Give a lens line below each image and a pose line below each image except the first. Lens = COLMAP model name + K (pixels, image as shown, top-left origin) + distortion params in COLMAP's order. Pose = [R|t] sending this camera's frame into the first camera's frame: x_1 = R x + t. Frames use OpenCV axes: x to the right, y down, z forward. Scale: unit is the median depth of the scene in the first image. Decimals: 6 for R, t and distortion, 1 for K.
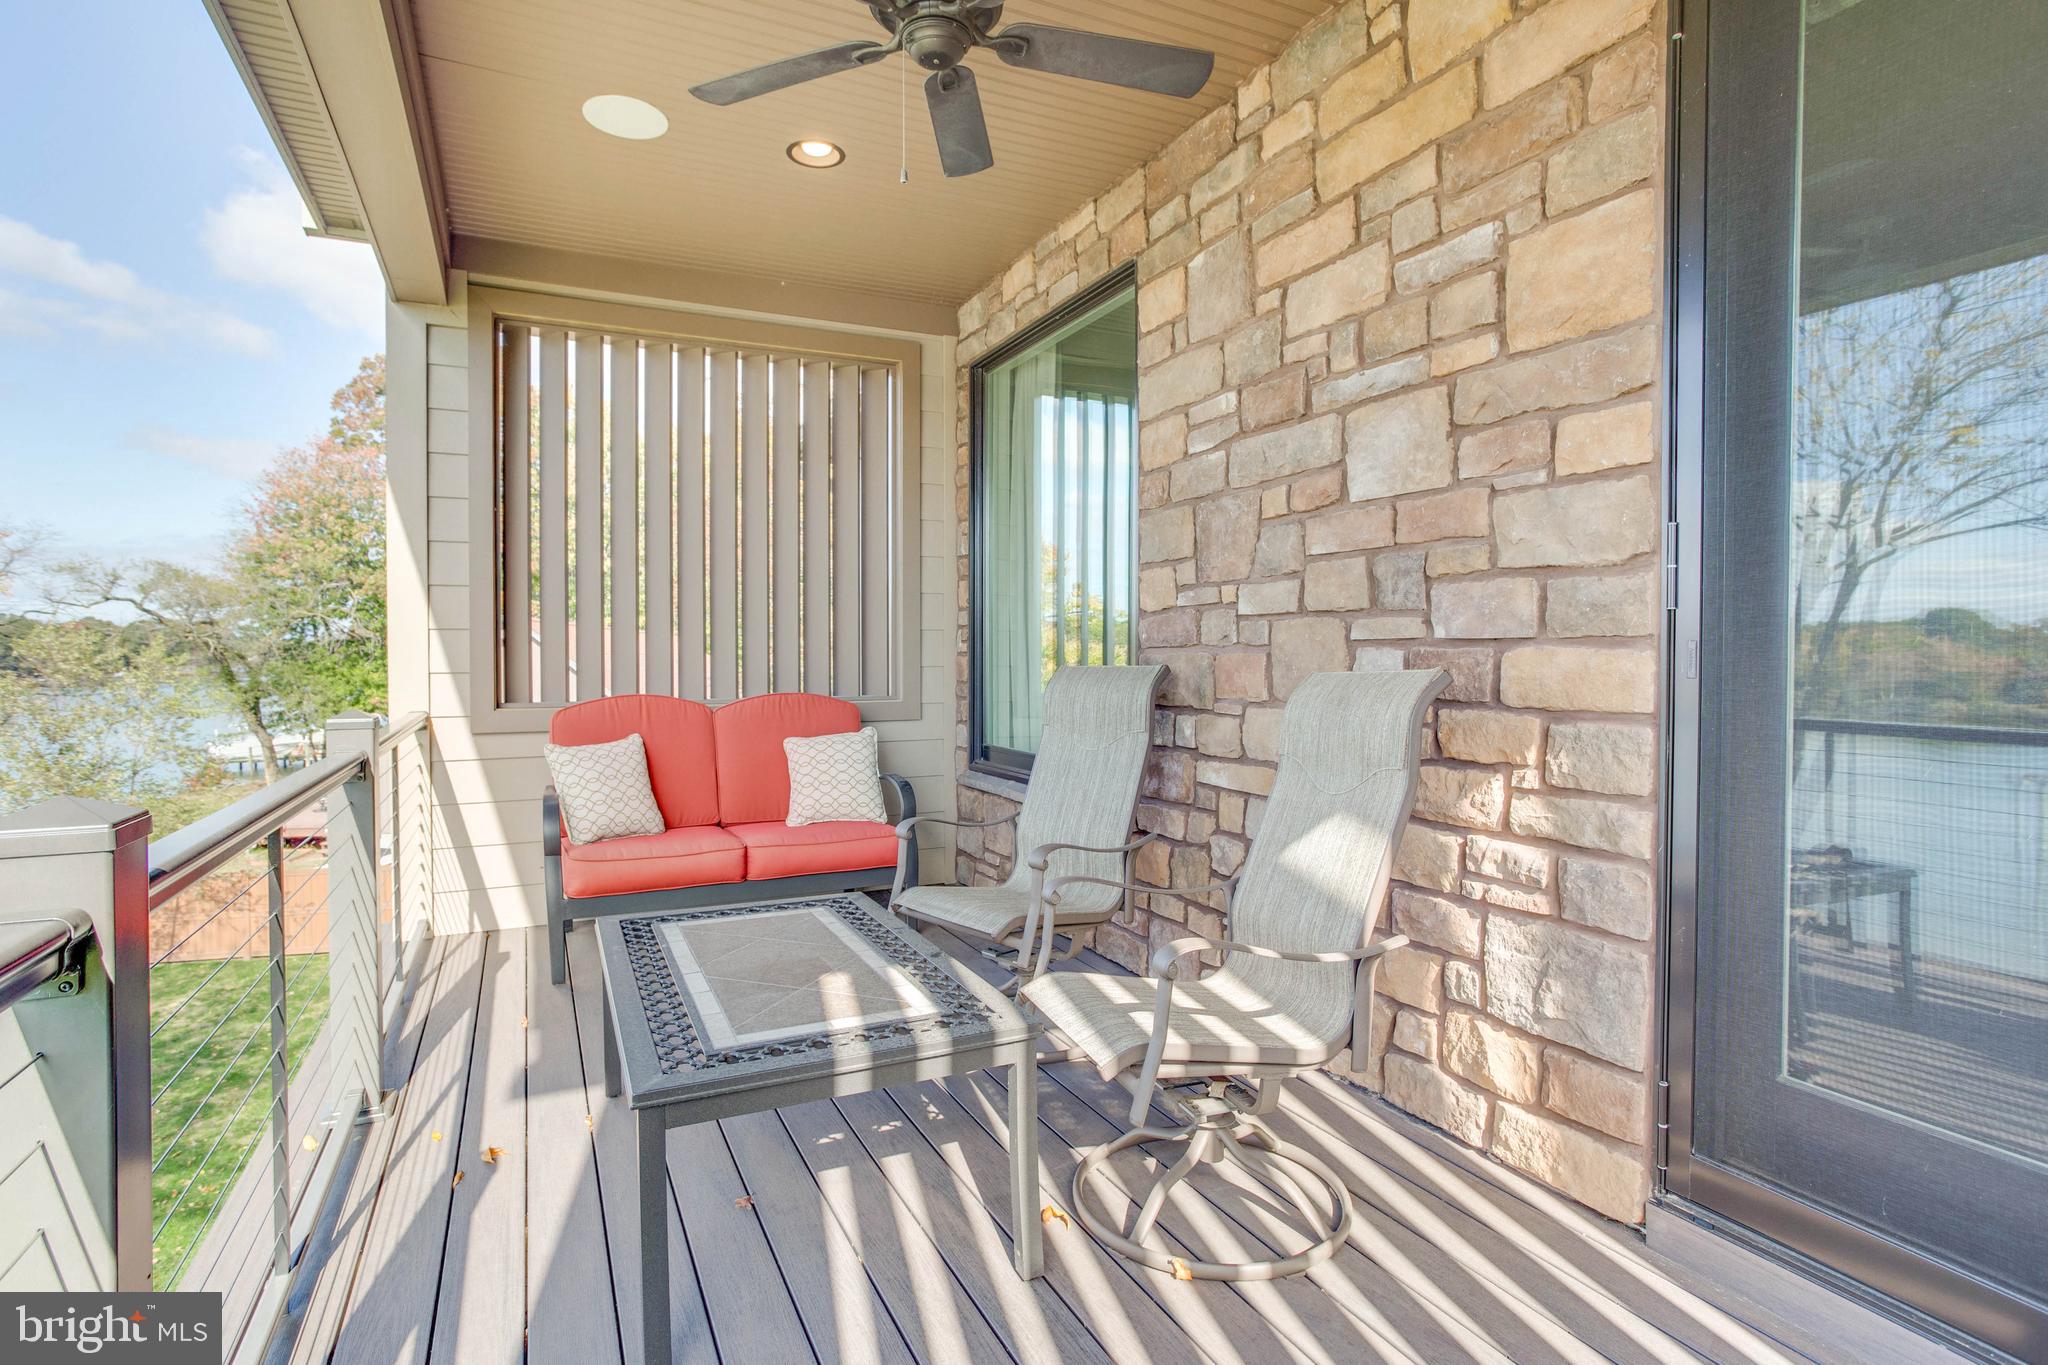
lens RADIAL K [[1026.1, 0, 1062.7], [0, 1026.1, 659.7], [0, 0, 1]] dist [-0.014274, 0.003262]
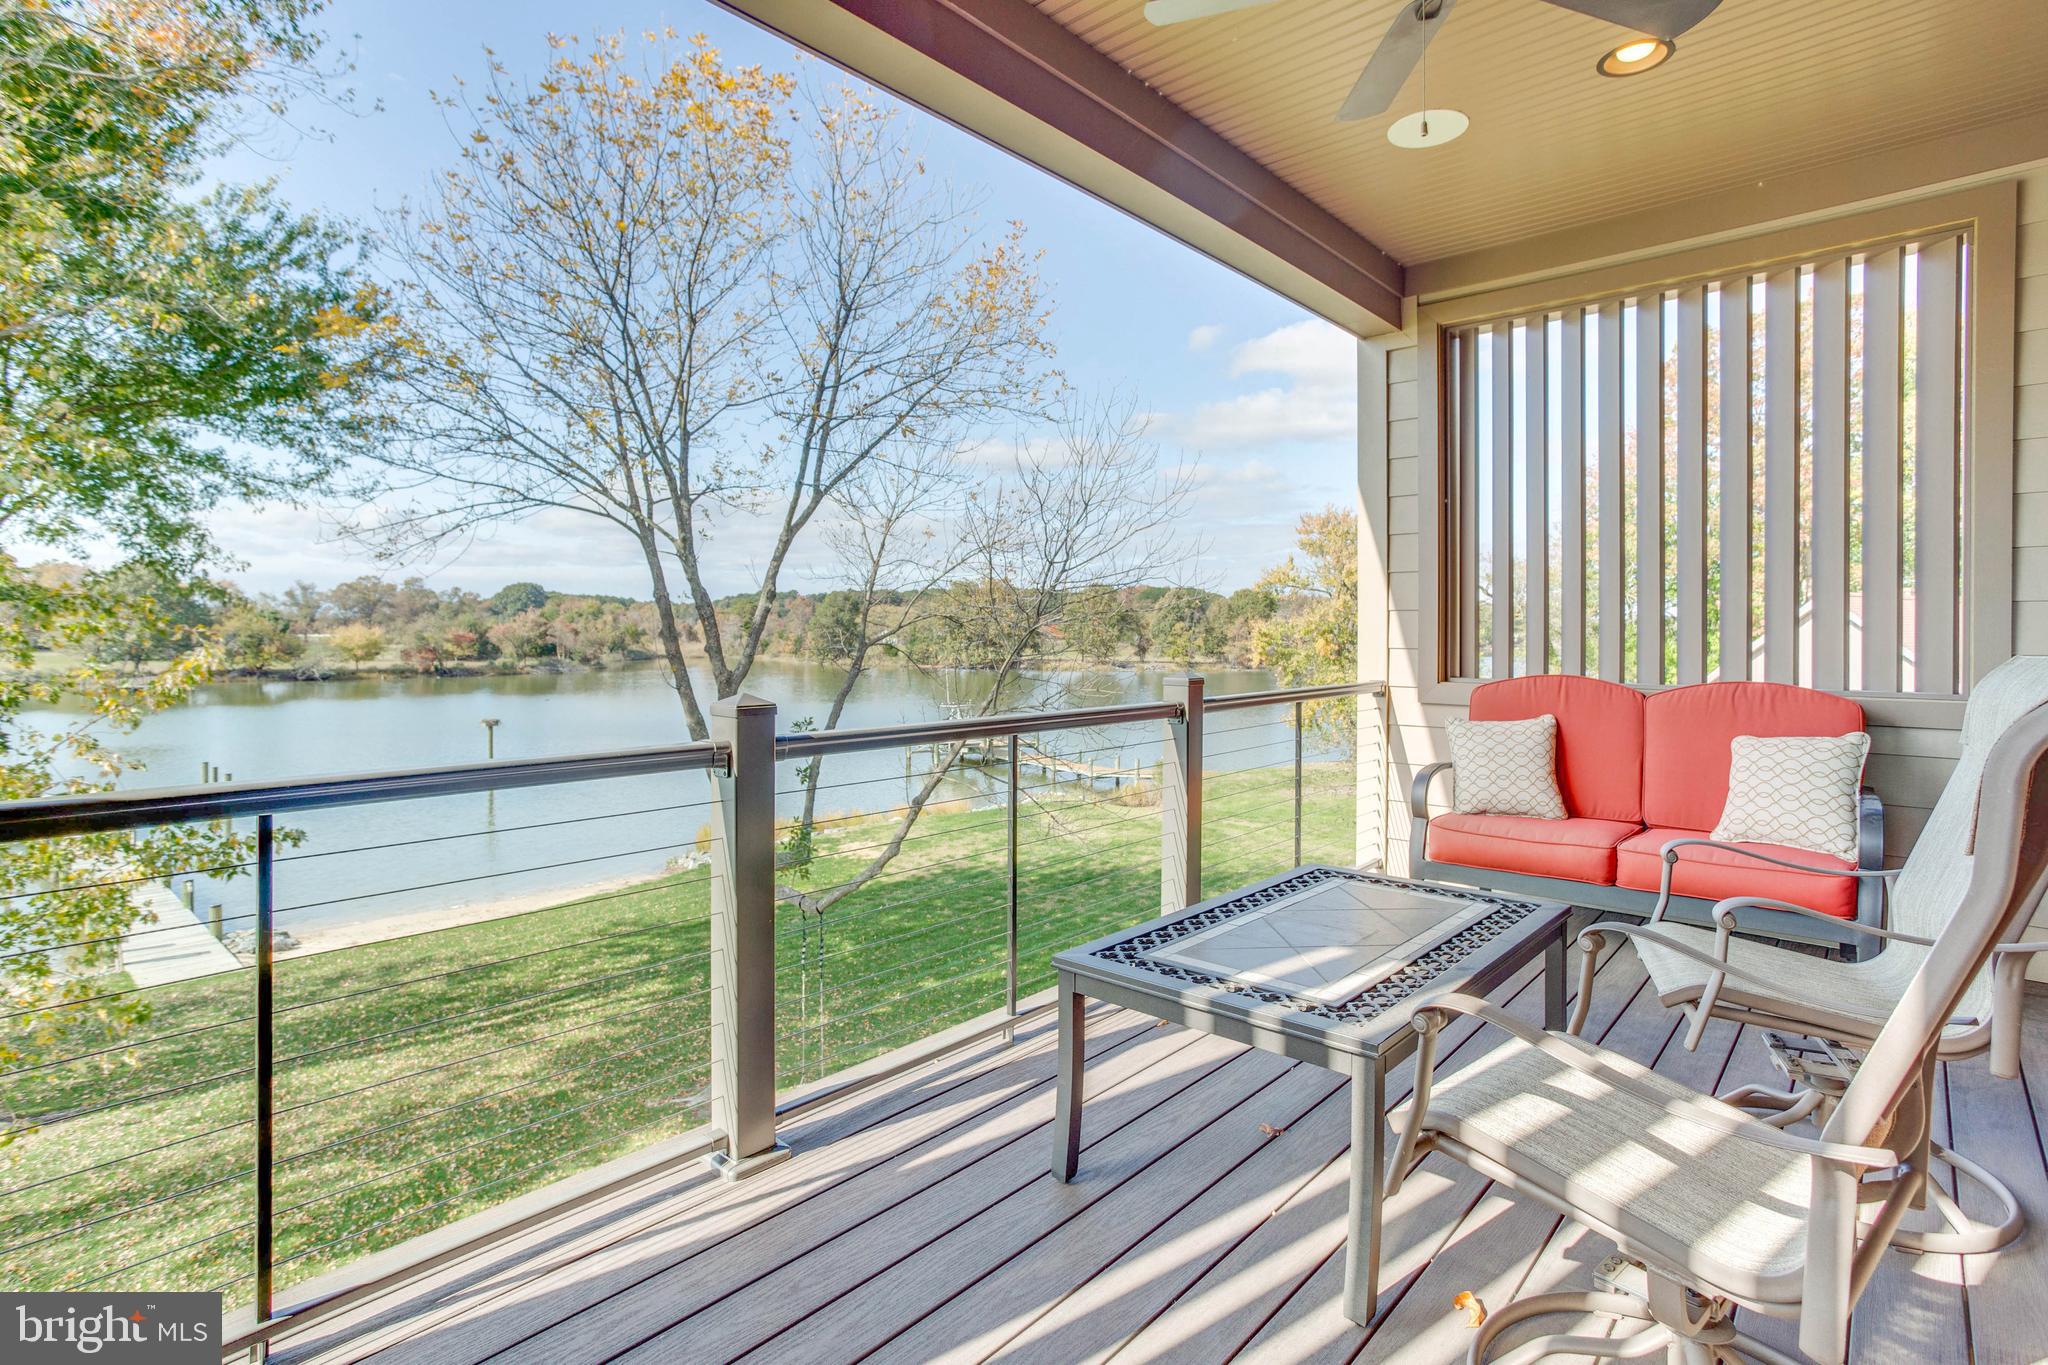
lens RADIAL K [[1026.1, 0, 1017.4], [0, 1026.1, 627.1], [0, 0, 1]] dist [-0.014274, 0.003262]
pose [[0.366978, -0.001942, -0.930228, 0.313831], [-0.012707, 0.999894, -0.007100, 0.002335], [0.930143, 0.014425, 0.366914, 0.176754]]
